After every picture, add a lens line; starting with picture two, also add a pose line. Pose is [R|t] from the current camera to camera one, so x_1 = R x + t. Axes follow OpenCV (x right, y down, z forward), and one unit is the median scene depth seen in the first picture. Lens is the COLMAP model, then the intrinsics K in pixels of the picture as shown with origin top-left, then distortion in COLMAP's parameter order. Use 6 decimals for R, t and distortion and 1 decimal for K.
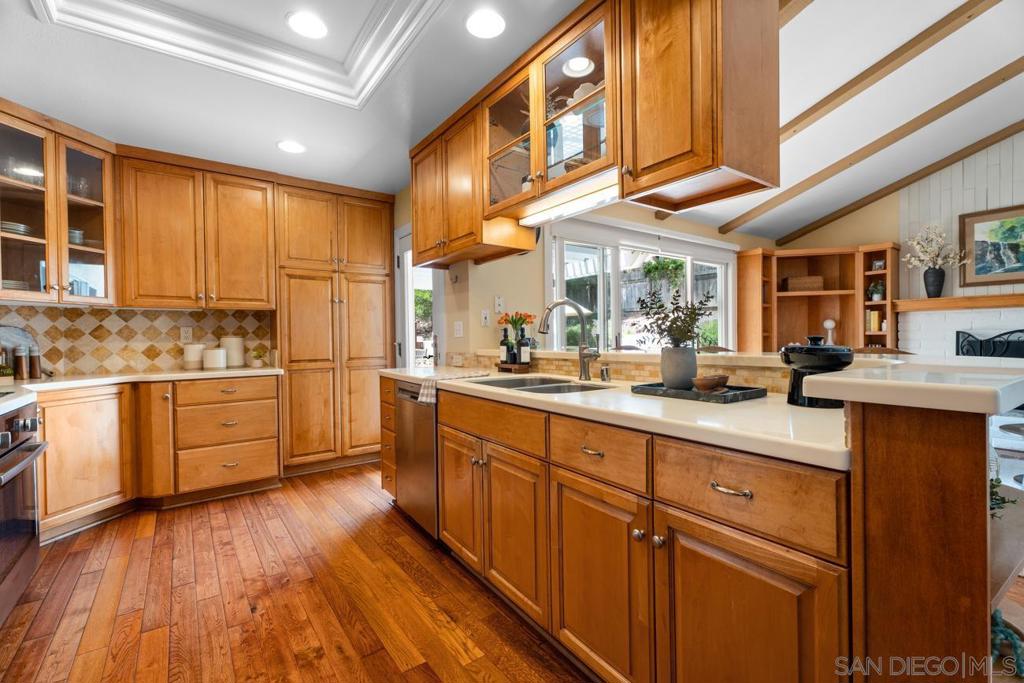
lens RADIAL K [[452.5, 0, 512.7], [0, 452.5, 340.3], [0, 0, 1]] dist [0.007199, -0.000818]
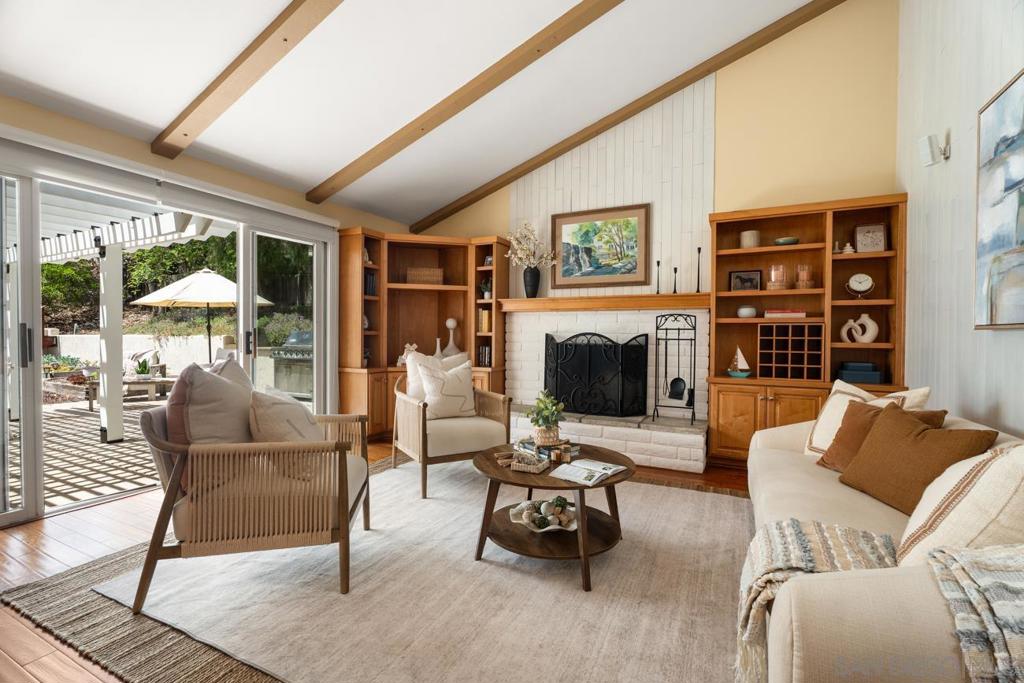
lens RADIAL K [[452.5, 0, 511.8], [0, 452.5, 339.5], [0, 0, 1]] dist [0.007199, -0.000818]
pose [[0.893033, 0.012566, 0.449815, 0.450956], [-0.014419, 0.999896, 0.000692, -0.006454], [-0.449759, -0.007104, 0.893122, 0.161541]]
